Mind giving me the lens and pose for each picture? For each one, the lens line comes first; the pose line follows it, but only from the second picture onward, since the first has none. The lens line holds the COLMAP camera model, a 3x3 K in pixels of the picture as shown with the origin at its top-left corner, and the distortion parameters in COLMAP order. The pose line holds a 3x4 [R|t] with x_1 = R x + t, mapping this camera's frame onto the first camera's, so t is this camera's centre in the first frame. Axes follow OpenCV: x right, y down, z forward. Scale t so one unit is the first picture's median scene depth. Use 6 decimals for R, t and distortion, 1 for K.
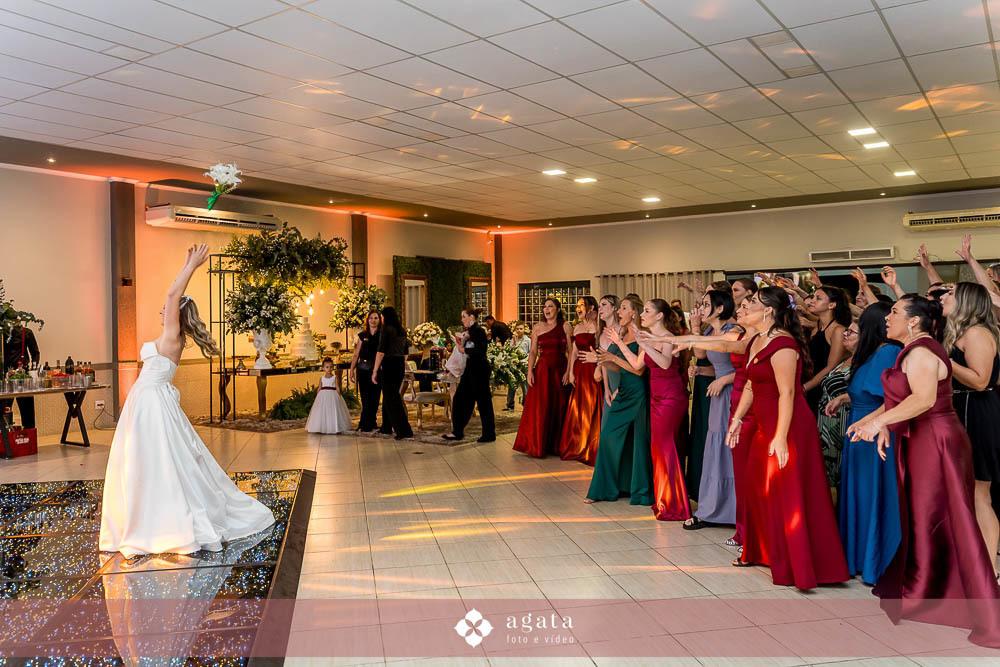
lens RADIAL K [[806.2, 0, 500.0], [0, 806.2, 333.5], [0, 0, 1]] dist [-0.009554, -0.006897]
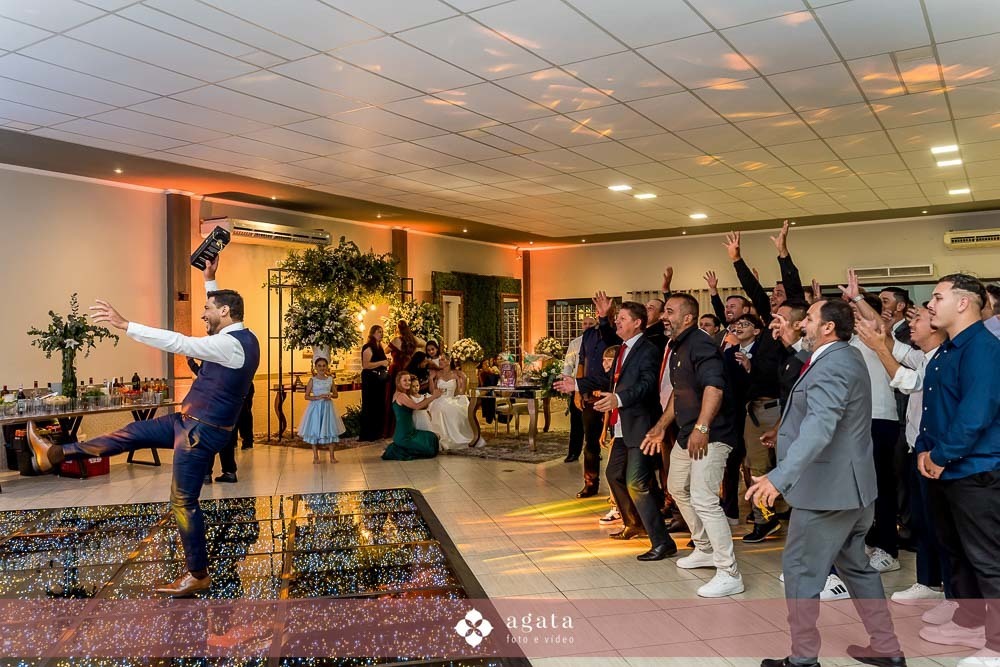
lens RADIAL K [[806.2, 0, 500.0], [0, 806.2, 333.5], [0, 0, 1]] dist [-0.009554, -0.006897]
pose [[0.999477, 0.001083, 0.032330, -0.107919], [-0.000386, 0.999768, -0.021547, 0.001619], [-0.032346, 0.021523, 0.999245, 0.012722]]
